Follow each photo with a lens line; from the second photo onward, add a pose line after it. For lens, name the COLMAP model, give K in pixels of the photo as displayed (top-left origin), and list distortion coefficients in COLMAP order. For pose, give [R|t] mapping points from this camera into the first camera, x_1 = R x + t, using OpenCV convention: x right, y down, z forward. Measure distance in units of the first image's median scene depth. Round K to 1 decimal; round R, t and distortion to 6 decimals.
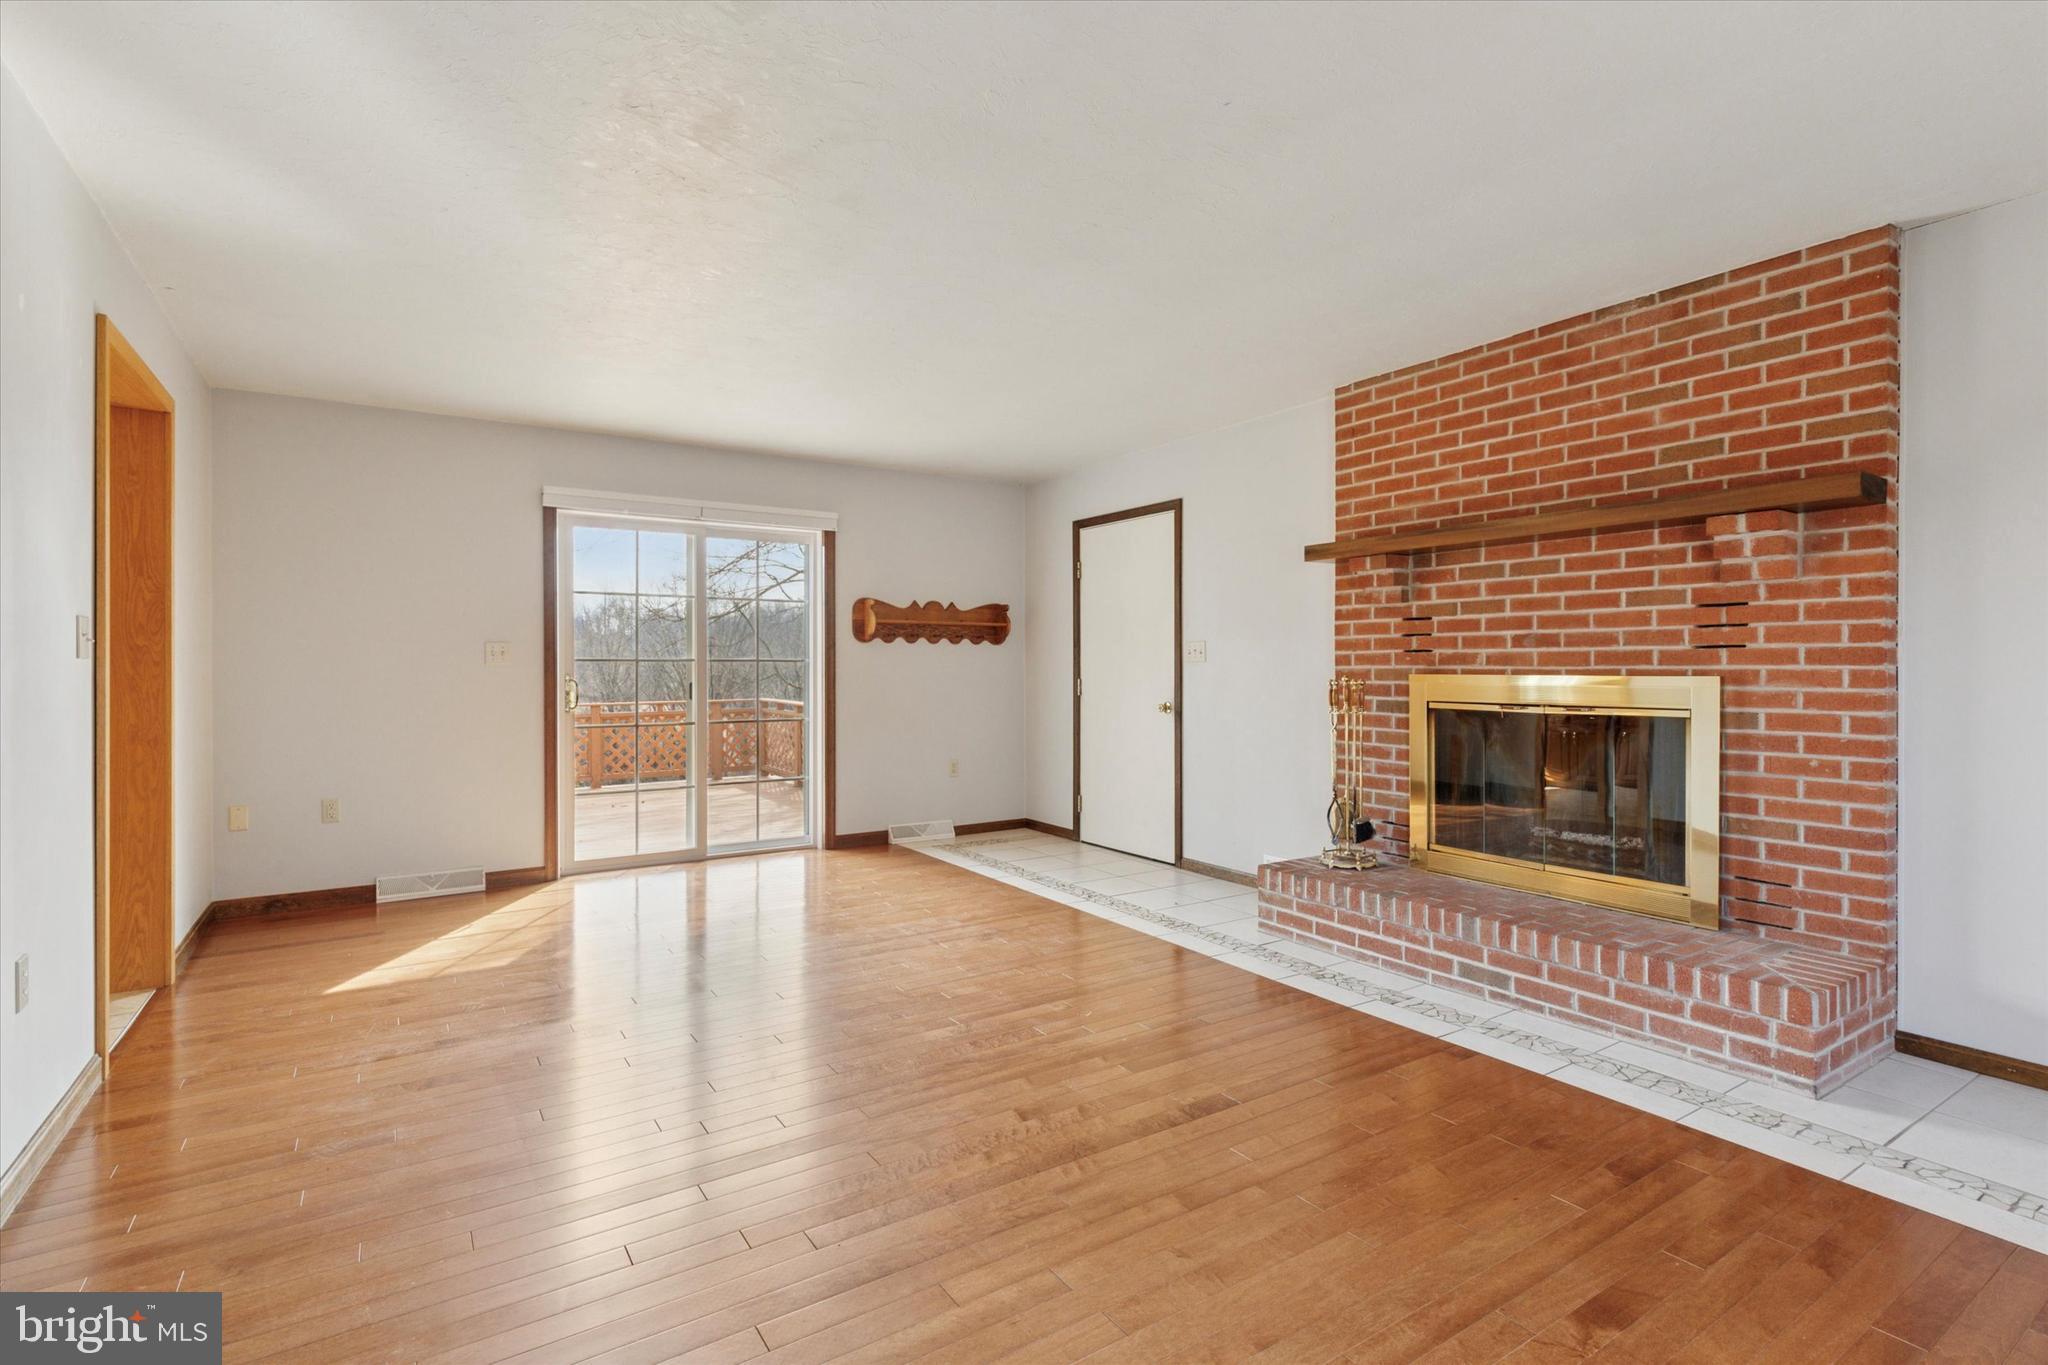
lens RADIAL K [[956.5, 0, 1017.1], [0, 956.5, 675.6], [0, 0, 1]] dist [0.005276, 0.000102]
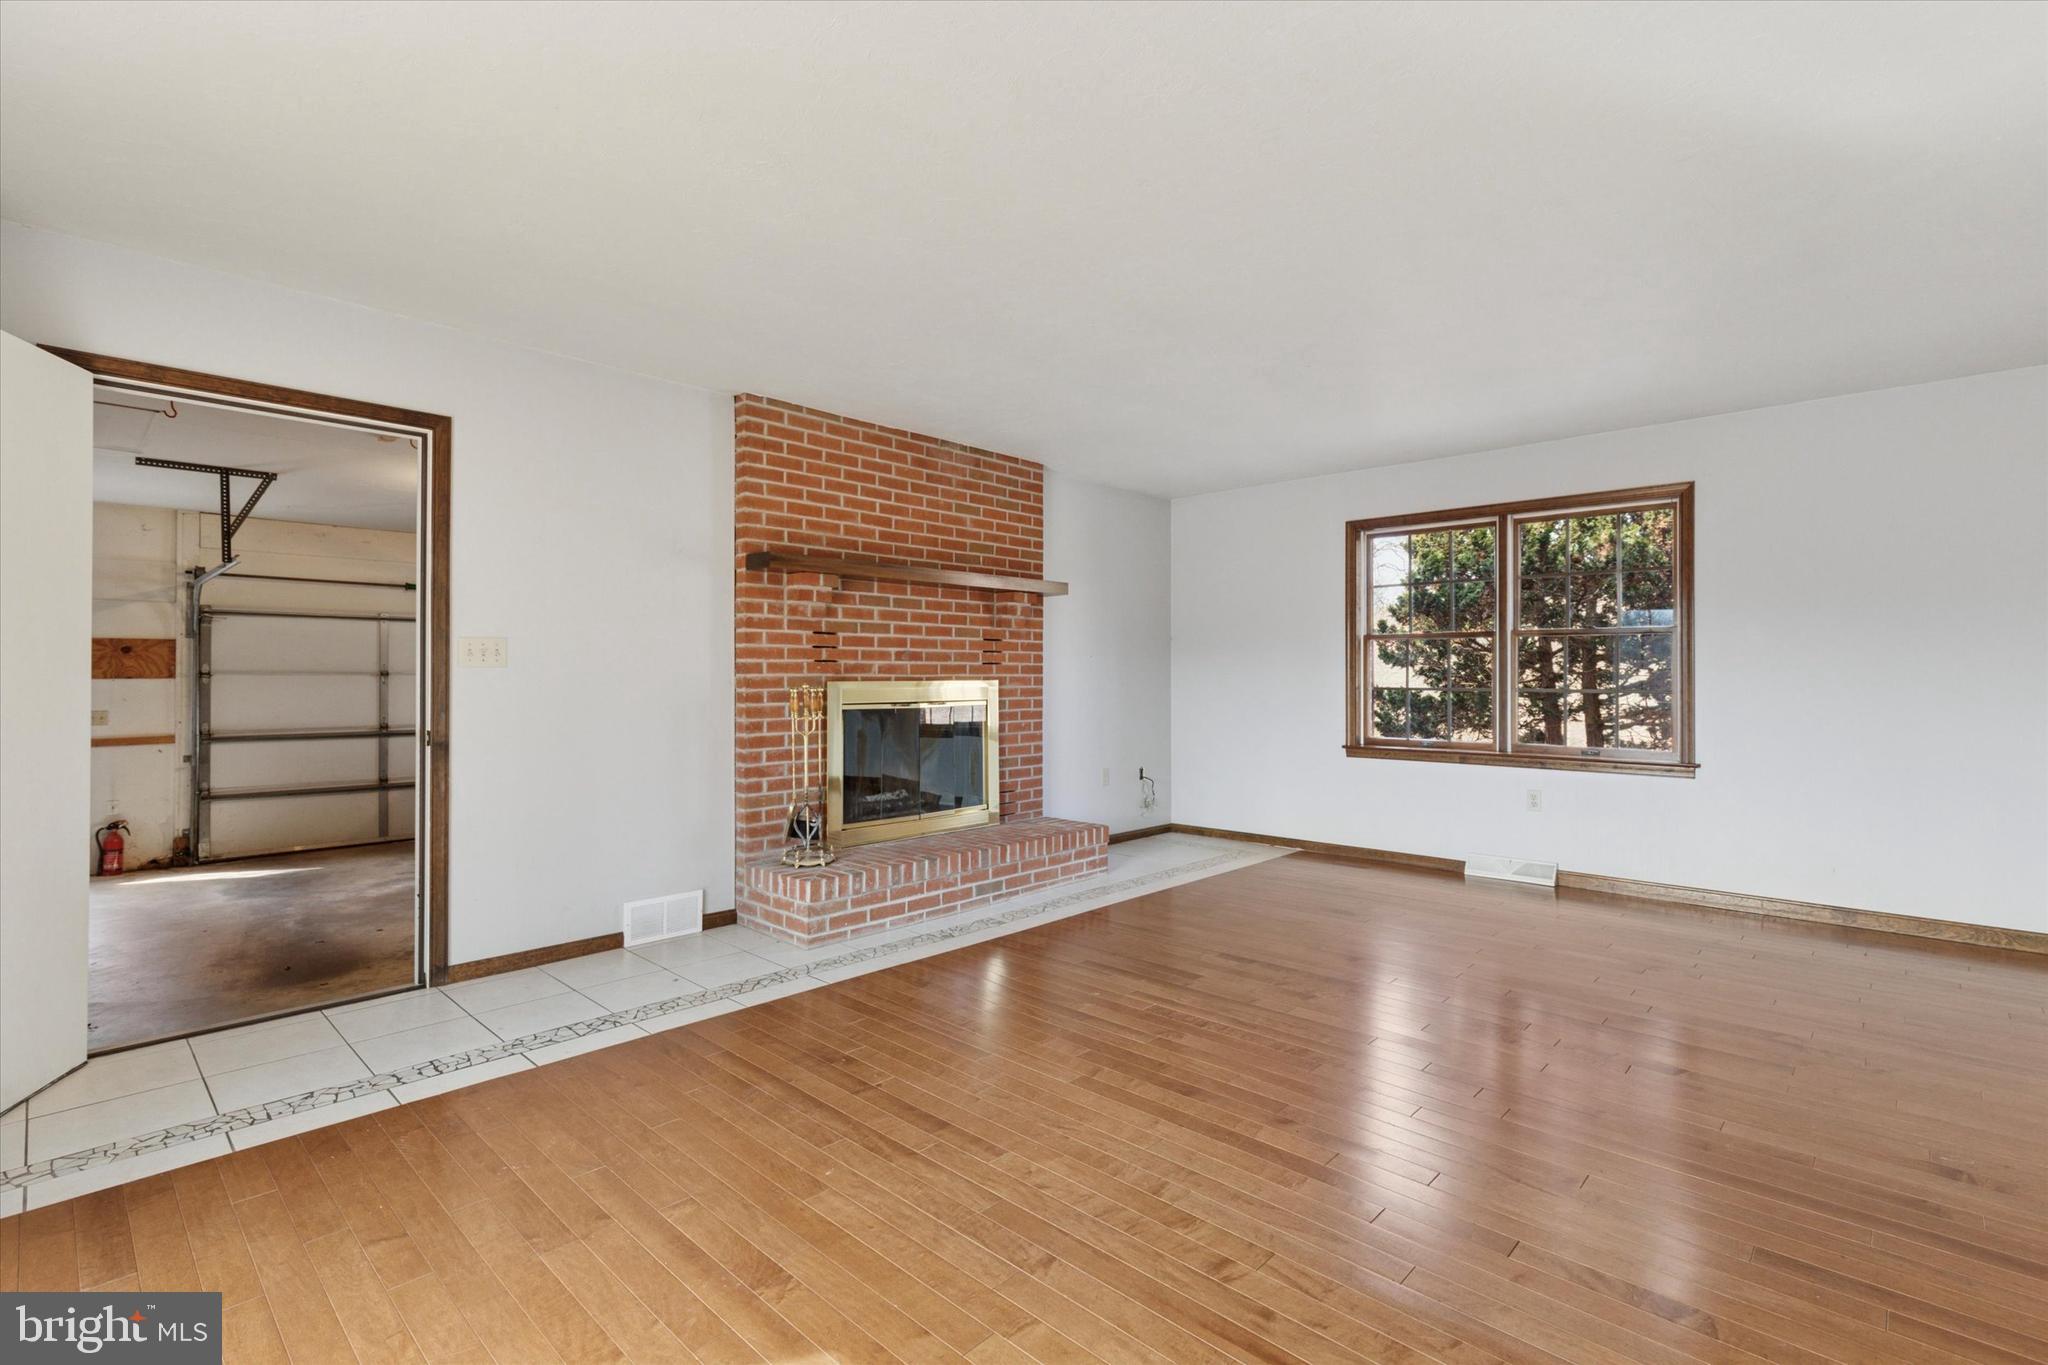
lens RADIAL K [[956.5, 0, 1017.7], [0, 956.5, 675.4], [0, 0, 1]] dist [0.005276, 0.000102]
pose [[-0.233835, 0.000879, 0.972276, -0.821006], [0.009209, 0.999957, 0.001311, -0.008776], [-0.972233, 0.009260, -0.233833, 1.141870]]
